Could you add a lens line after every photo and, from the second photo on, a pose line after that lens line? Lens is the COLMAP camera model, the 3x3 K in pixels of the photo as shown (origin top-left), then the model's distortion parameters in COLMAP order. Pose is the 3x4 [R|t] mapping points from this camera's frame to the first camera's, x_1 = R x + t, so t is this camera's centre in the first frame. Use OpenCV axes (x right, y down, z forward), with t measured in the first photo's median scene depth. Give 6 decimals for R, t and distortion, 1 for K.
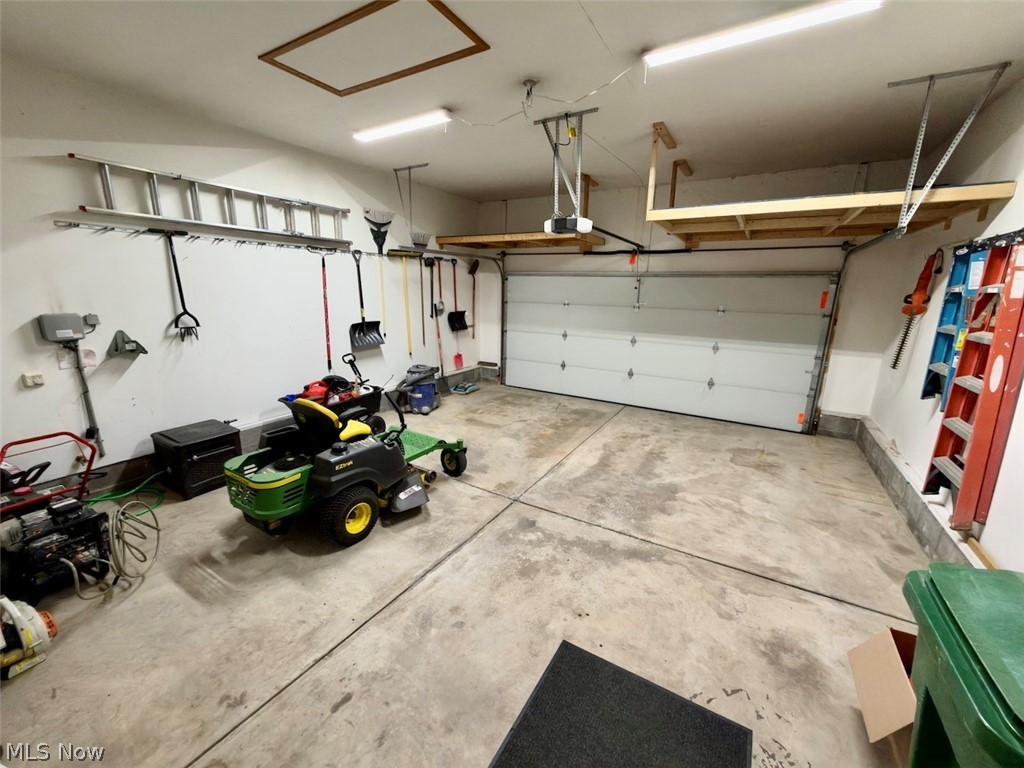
lens RADIAL K [[406.1, 0, 516.2], [0, 406.1, 384.5], [0, 0, 1]] dist [0.000127, 0.000031]
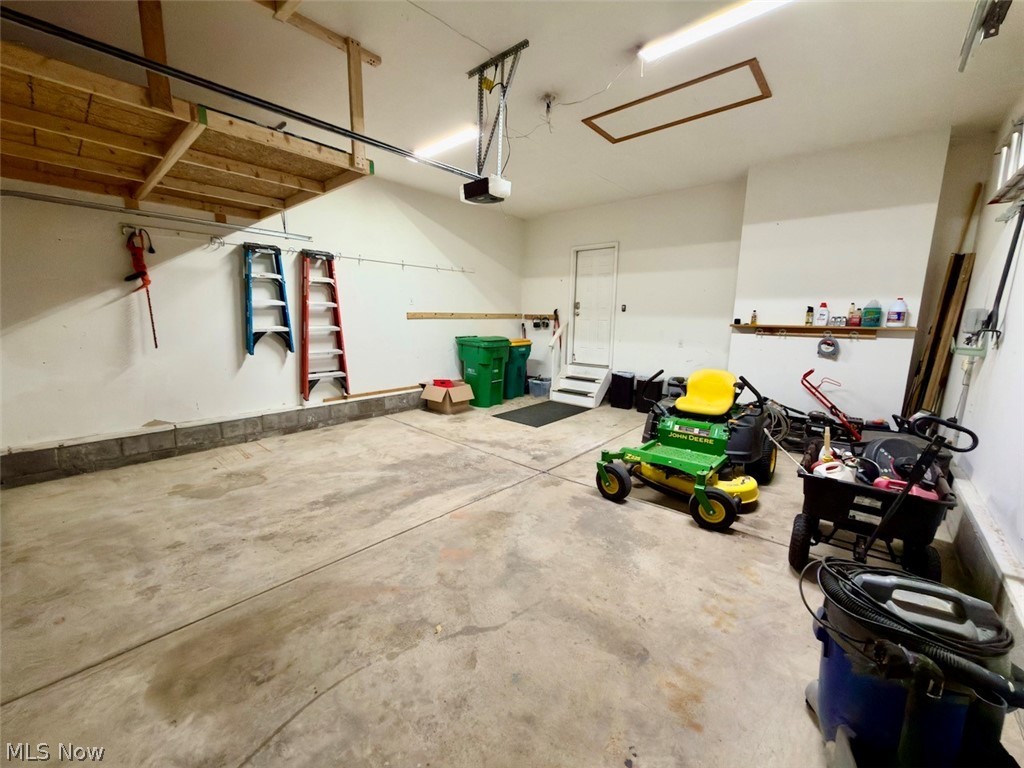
lens RADIAL K [[406.1, 0, 514.4], [0, 406.1, 384.3], [0, 0, 1]] dist [0.000127, 0.000031]
pose [[-0.982724, -0.062326, 0.174266, -0.092000], [0.010978, 0.920303, 0.391052, -0.332085], [-0.184750, 0.386210, -0.903720, 1.766265]]
